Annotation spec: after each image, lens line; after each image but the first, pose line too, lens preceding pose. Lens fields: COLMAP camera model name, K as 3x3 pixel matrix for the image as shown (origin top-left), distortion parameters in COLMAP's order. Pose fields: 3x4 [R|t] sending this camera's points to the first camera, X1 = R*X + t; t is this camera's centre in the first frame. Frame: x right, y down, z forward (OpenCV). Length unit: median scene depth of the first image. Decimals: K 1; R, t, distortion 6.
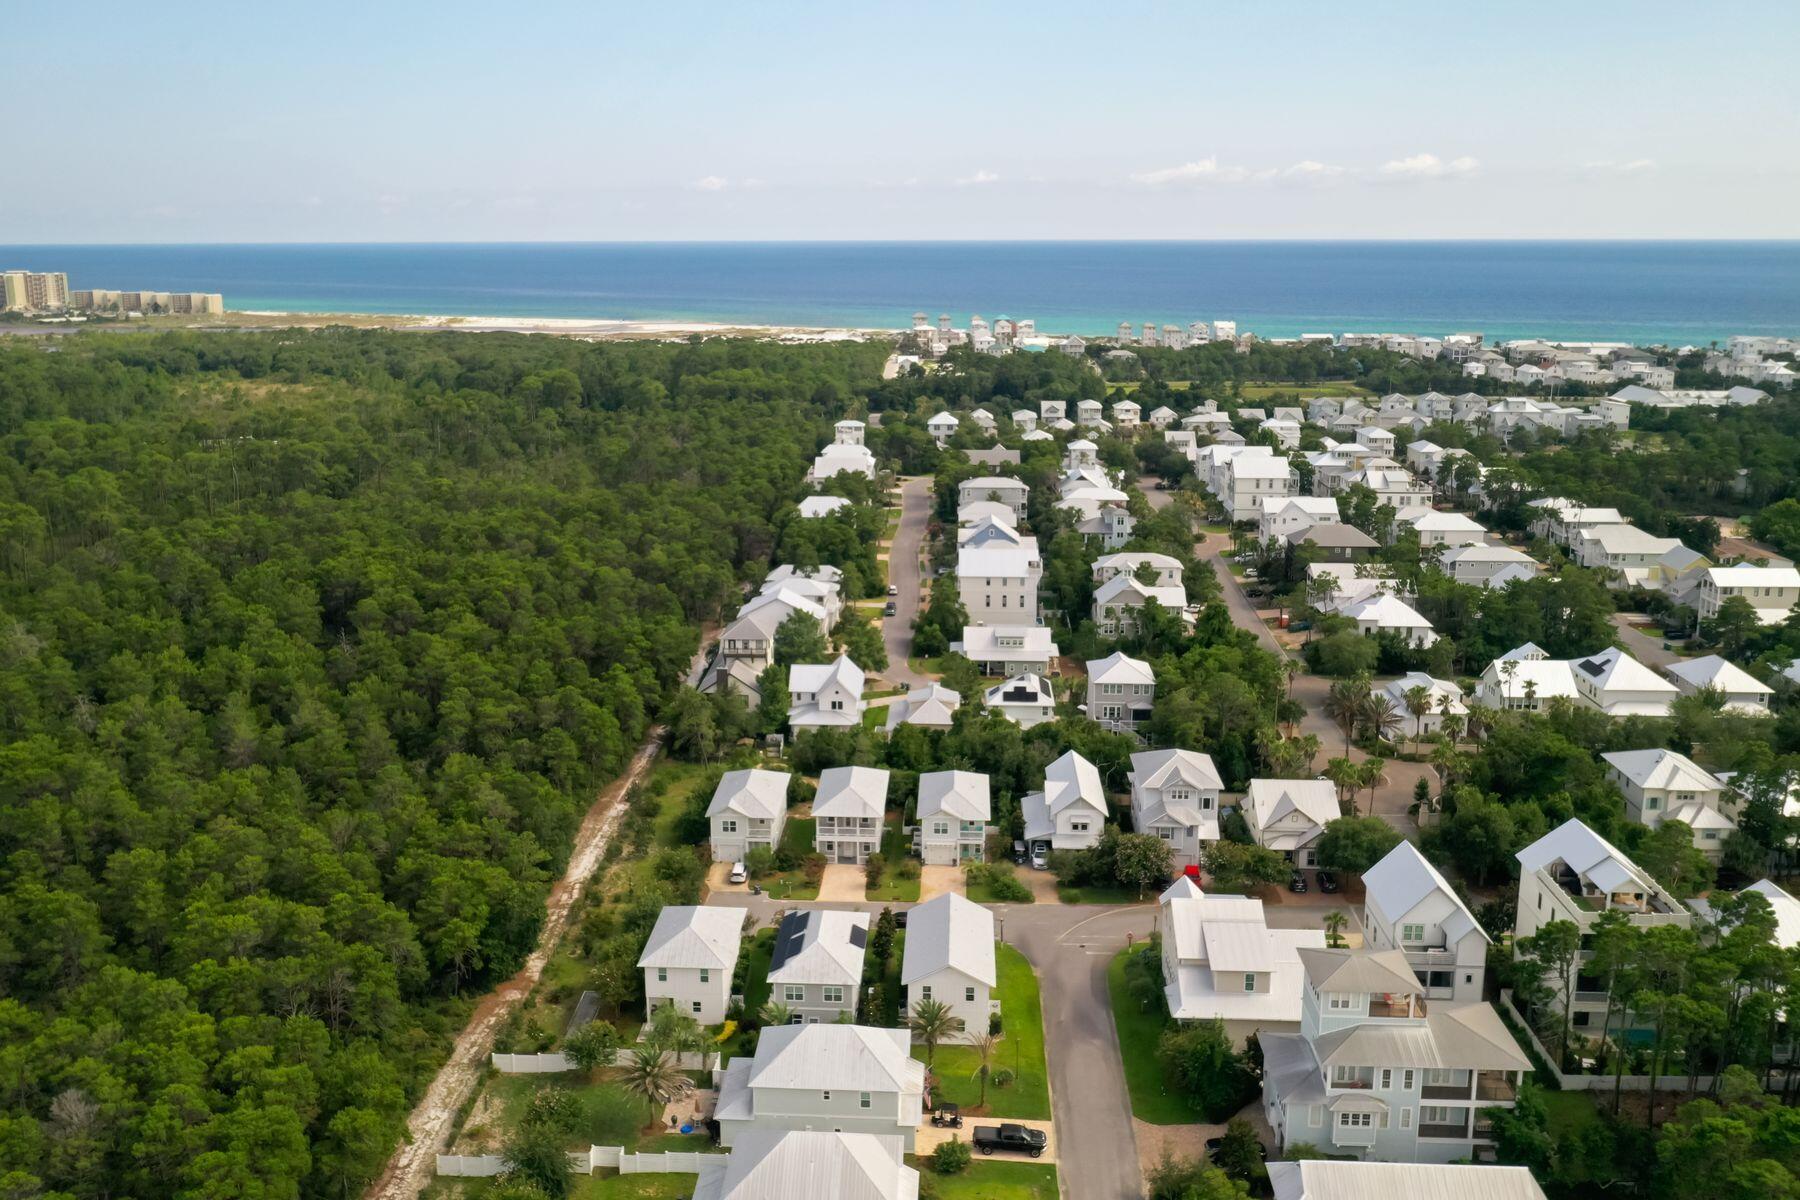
lens RADIAL K [[1528.6, 0, 897.1], [0, 1528.6, 484.5], [0, 0, 1]] dist [-0.005623, -0.003752]
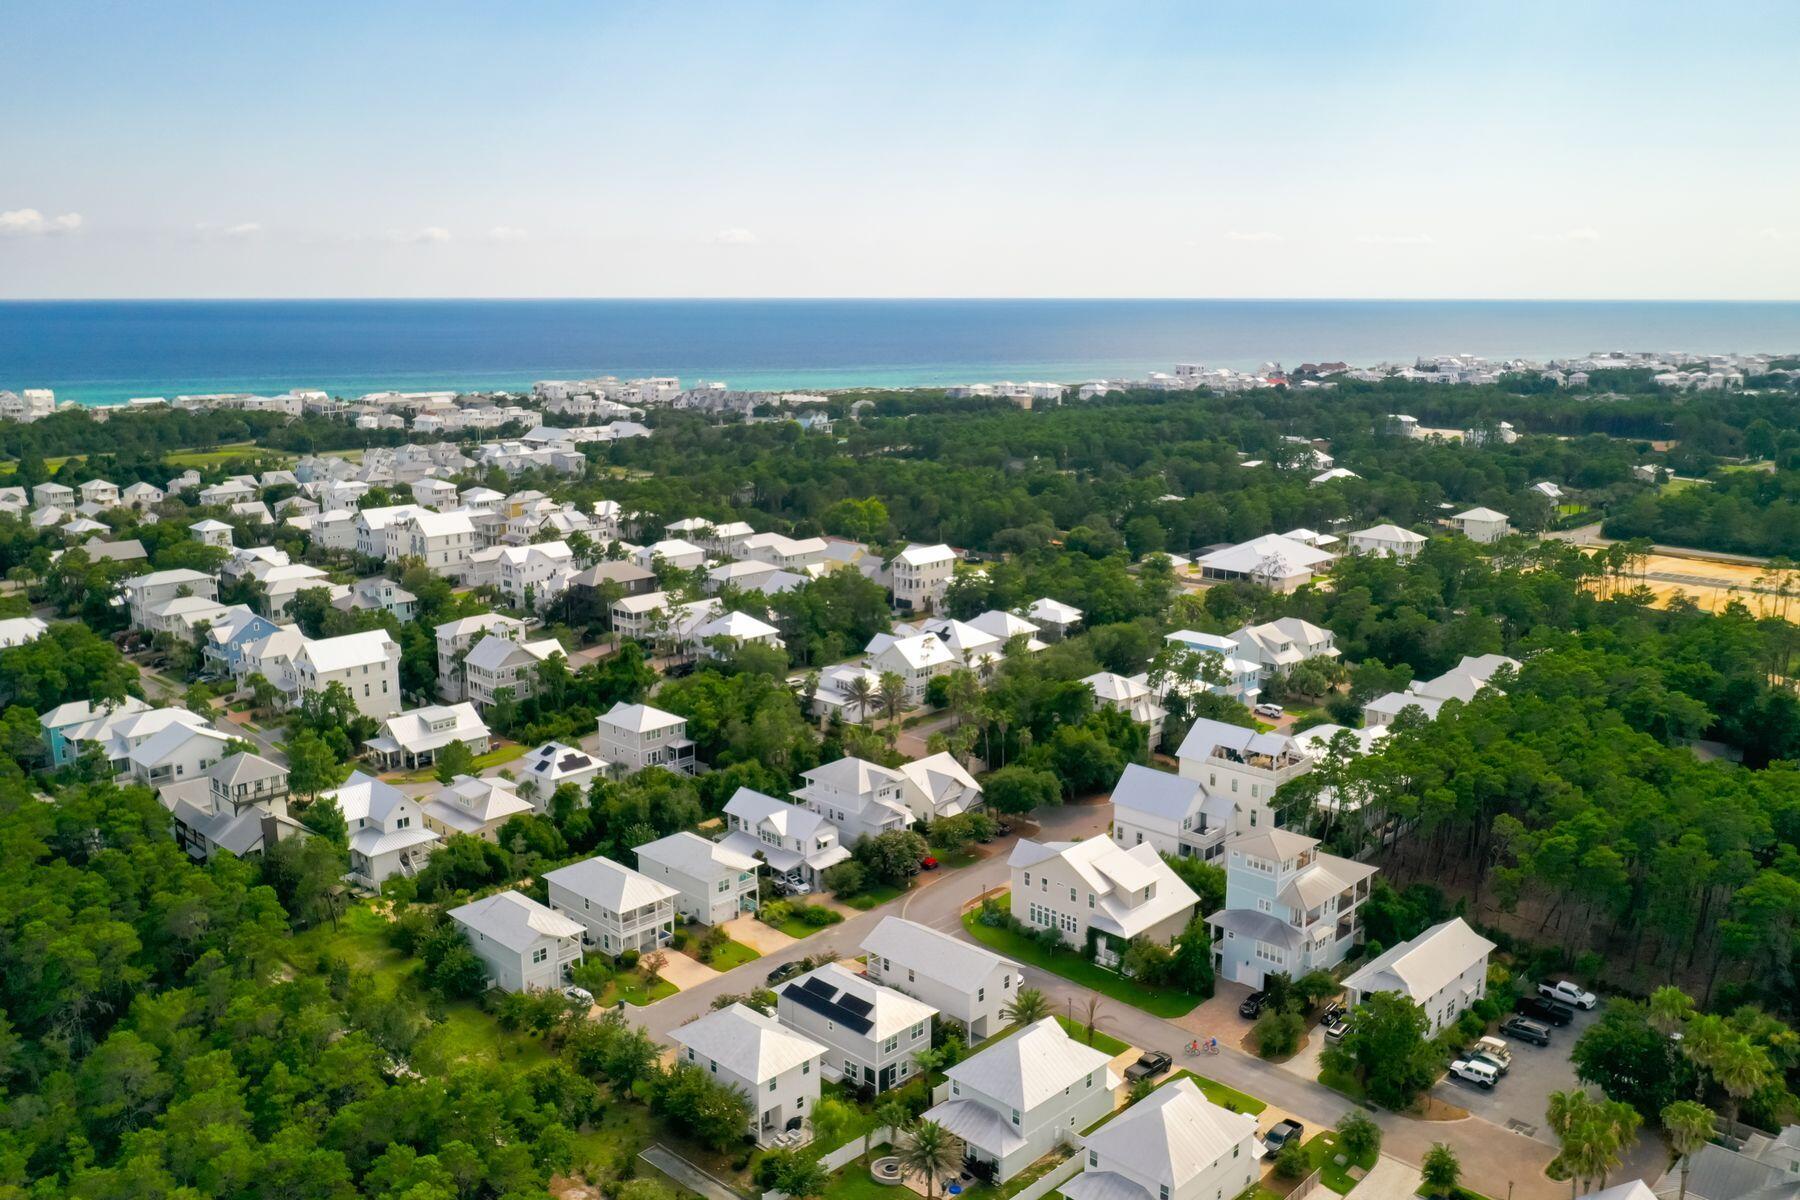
lens RADIAL K [[1446.1, 0, 900.0], [0, 1446.1, 600.0], [0, 0, 1]] dist [-0.001537, -0.003643]
pose [[0.656571, -0.154751, 0.738218, -0.317540], [0.120273, 0.987684, 0.100075, -0.023911], [-0.744613, 0.023081, 0.667097, 0.151175]]
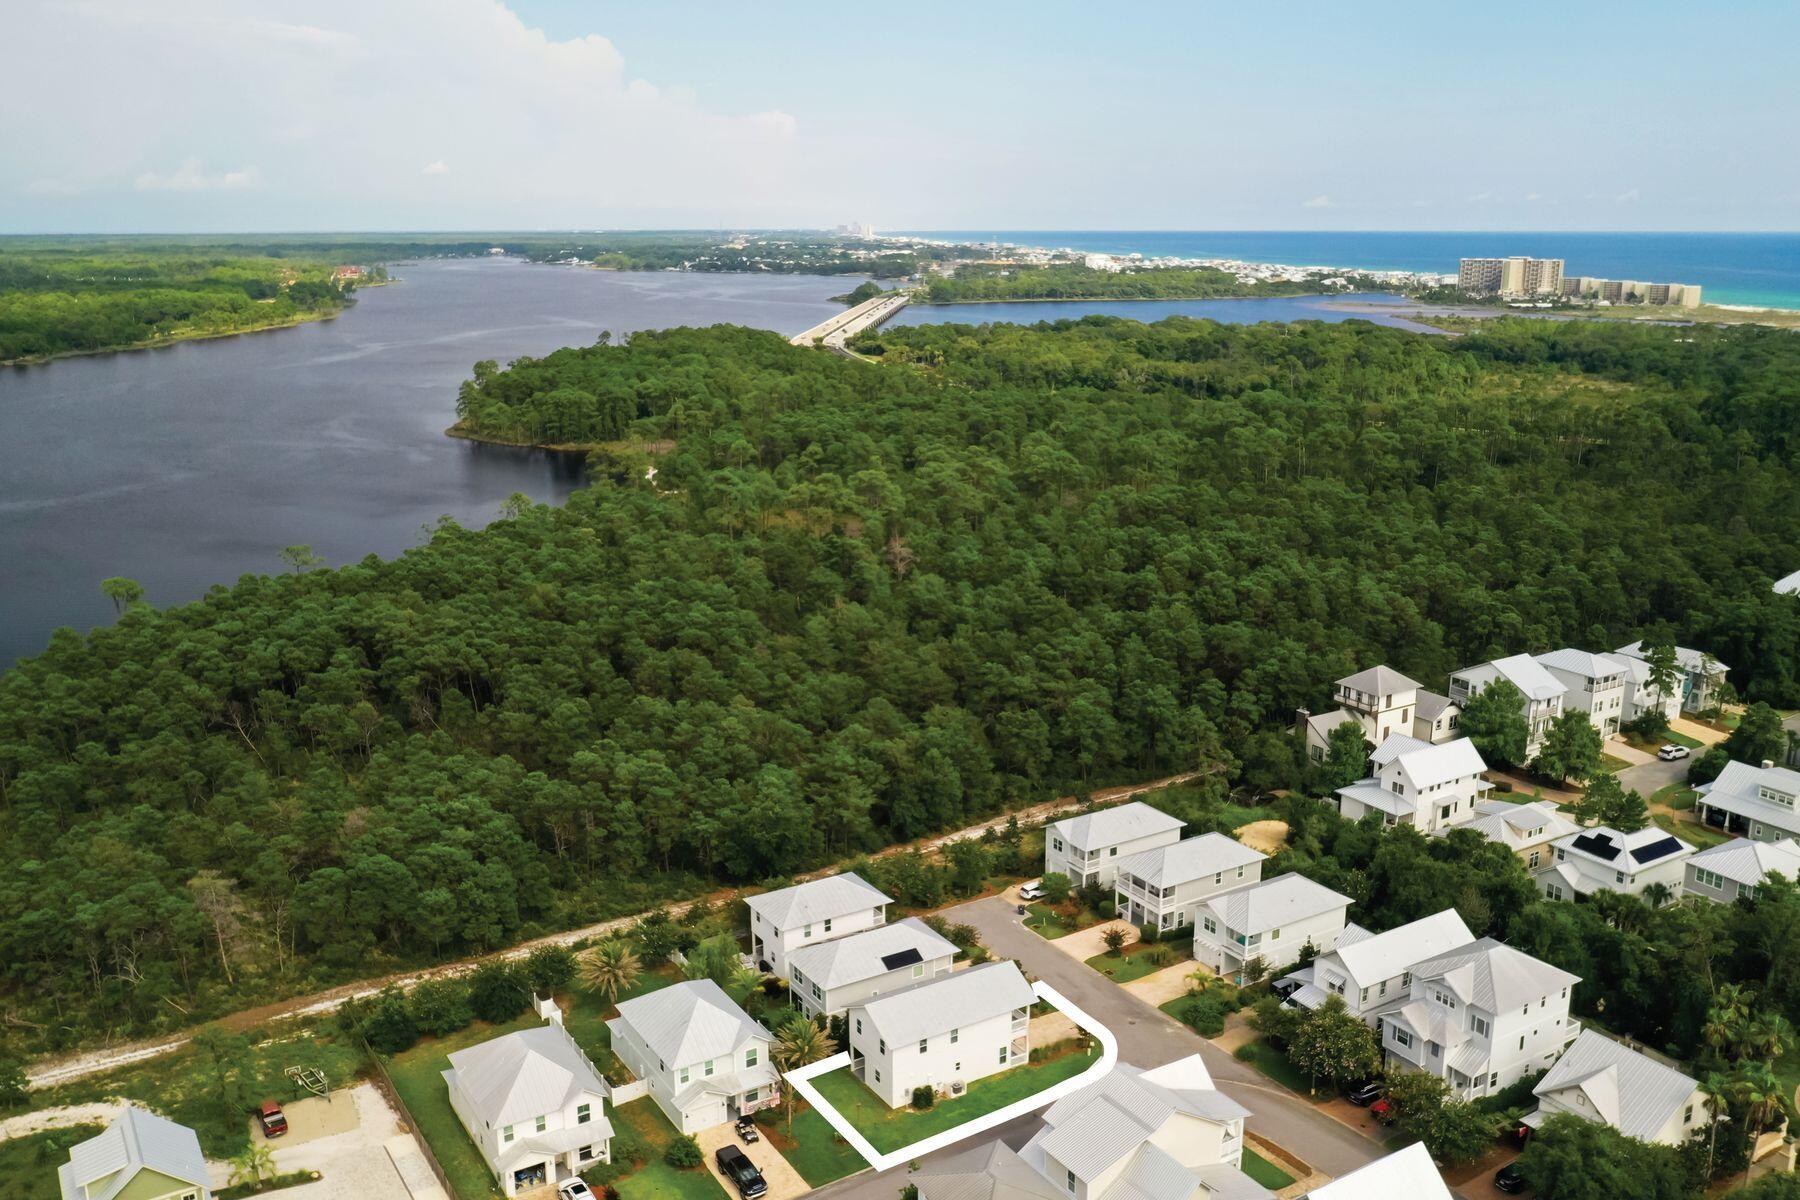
lens RADIAL K [[1534.9, 0, 900.0], [0, 1534.9, 600.0], [0, 0, 1]] dist [0.004305, 0.002620]
pose [[0.570728, 0.194969, -0.797657, 0.322562], [-0.131446, 0.980569, 0.145627, -0.031423], [0.810550, 0.021735, 0.585265, 0.195229]]
